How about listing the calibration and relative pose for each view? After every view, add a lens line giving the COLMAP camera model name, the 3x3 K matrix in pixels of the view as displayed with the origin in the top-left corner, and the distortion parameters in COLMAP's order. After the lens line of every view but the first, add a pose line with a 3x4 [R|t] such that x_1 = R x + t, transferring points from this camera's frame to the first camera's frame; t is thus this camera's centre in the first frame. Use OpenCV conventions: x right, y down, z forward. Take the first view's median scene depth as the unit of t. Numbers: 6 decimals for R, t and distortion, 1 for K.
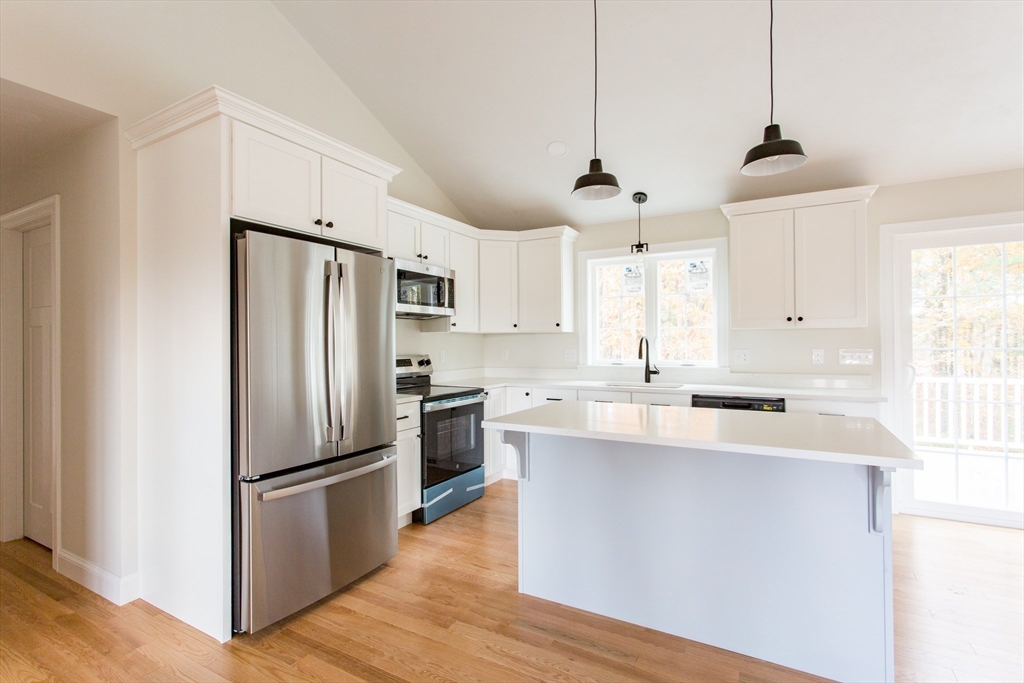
lens RADIAL K [[490.3, 0, 511.7], [0, 490.3, 343.5], [0, 0, 1]] dist [0.007174, -0.001093]
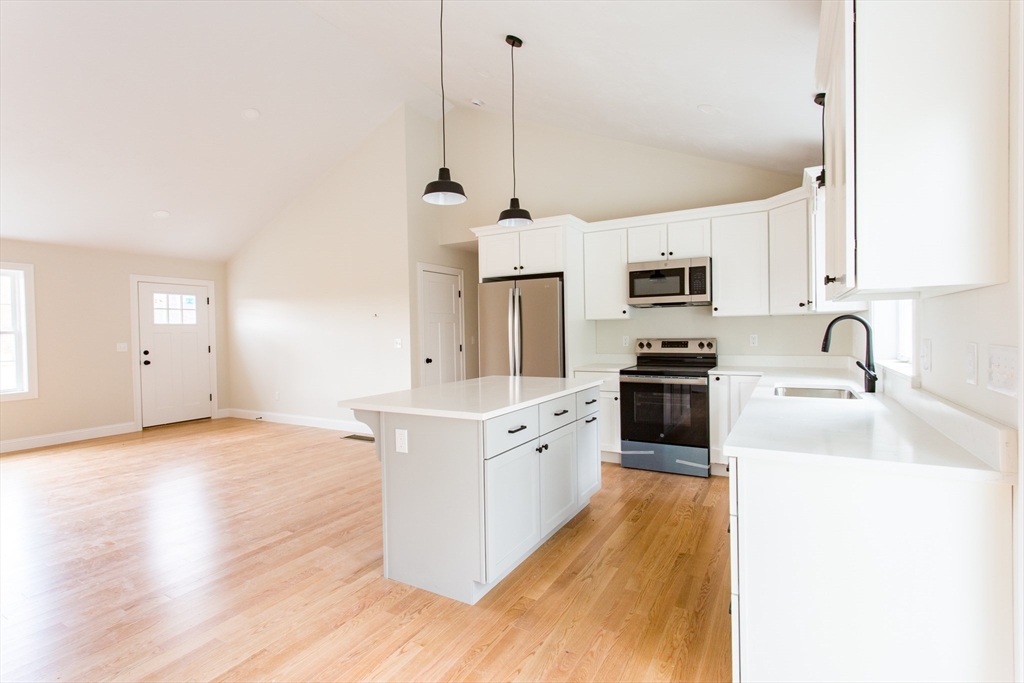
lens RADIAL K [[490.3, 0, 509.3], [0, 490.3, 339.7], [0, 0, 1]] dist [0.007174, -0.001093]
pose [[0.018774, 0.026519, -0.999472, 1.041948], [0.018702, 0.999464, 0.026871, -0.012018], [0.999649, -0.019197, 0.018268, 0.631058]]
